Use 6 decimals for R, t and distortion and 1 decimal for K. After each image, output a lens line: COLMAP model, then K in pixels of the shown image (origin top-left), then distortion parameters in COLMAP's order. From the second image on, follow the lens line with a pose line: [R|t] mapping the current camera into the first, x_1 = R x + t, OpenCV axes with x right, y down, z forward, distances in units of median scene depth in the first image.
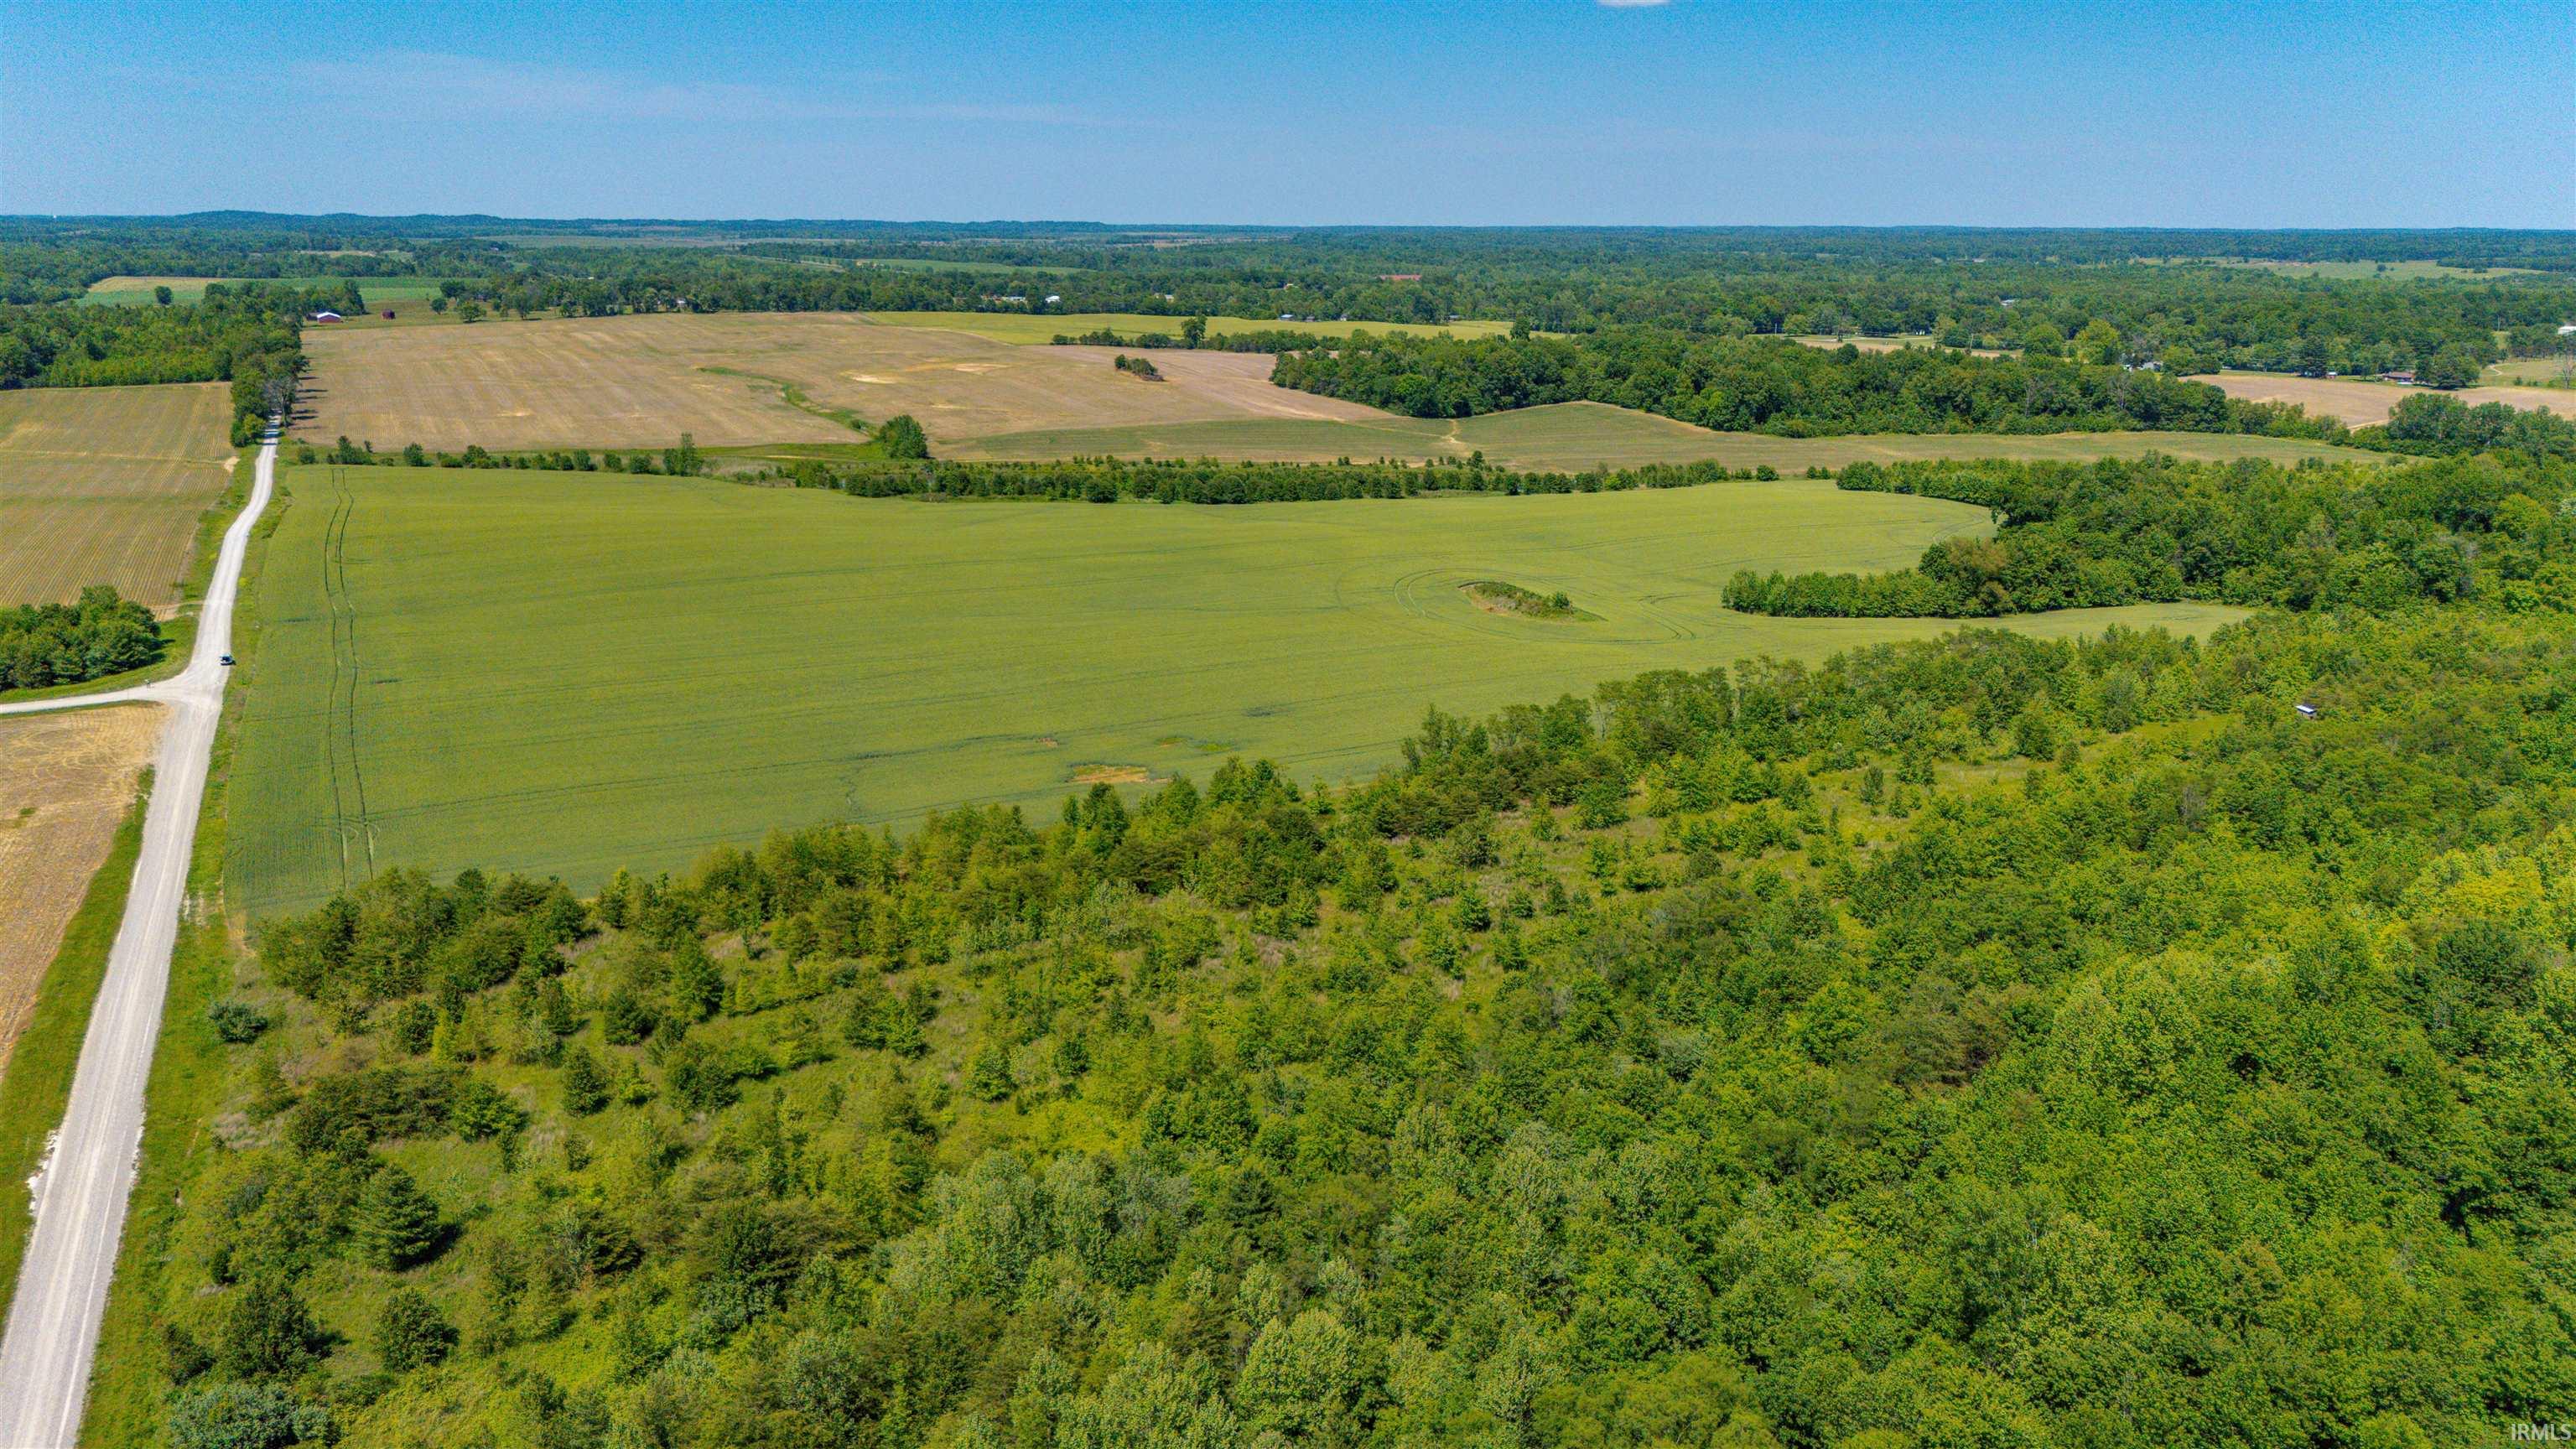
lens RADIAL K [[1893.5, 0, 1288.3], [0, 1893.5, 709.6], [0, 0, 1]] dist [0.079682, -0.079418]
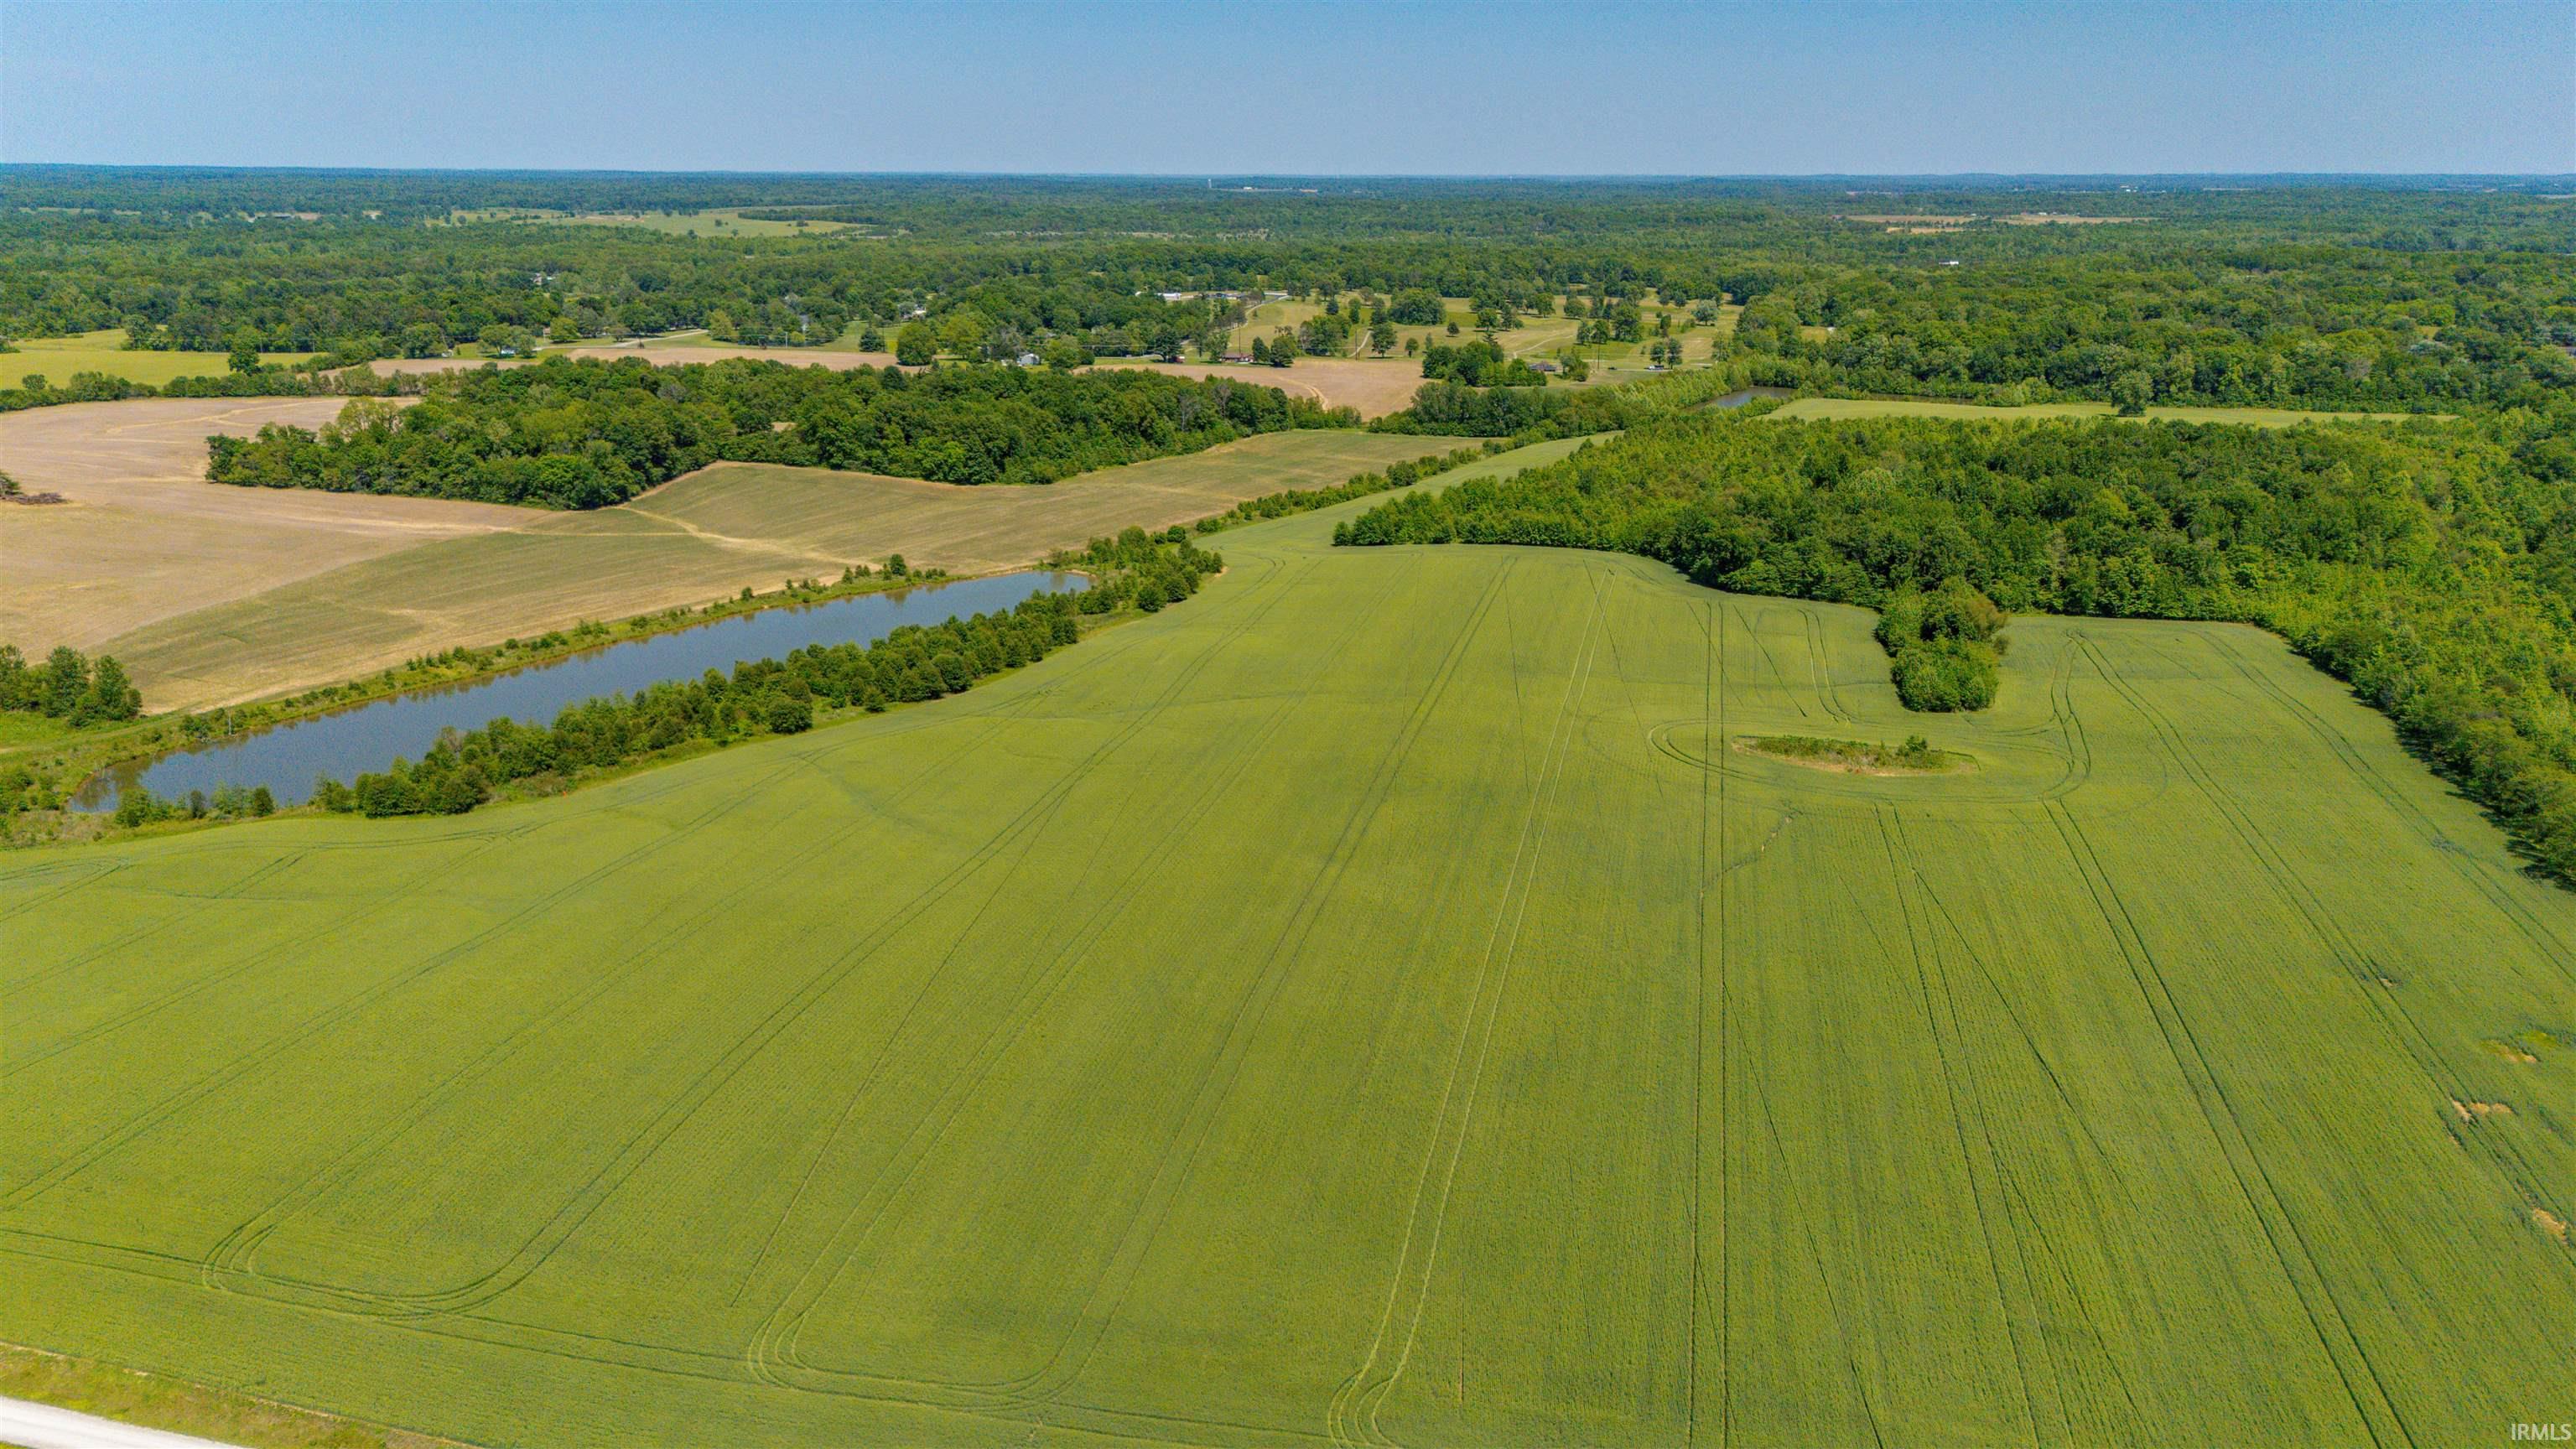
lens RADIAL K [[1893.5, 0, 1305.4], [0, 1893.5, 745.2], [0, 0, 1]] dist [0.079682, -0.079418]
pose [[0.627108, -0.228852, 0.744555, -0.423431], [0.193255, 0.971692, 0.135895, -0.140649], [-0.754578, 0.058668, 0.653583, 0.372284]]
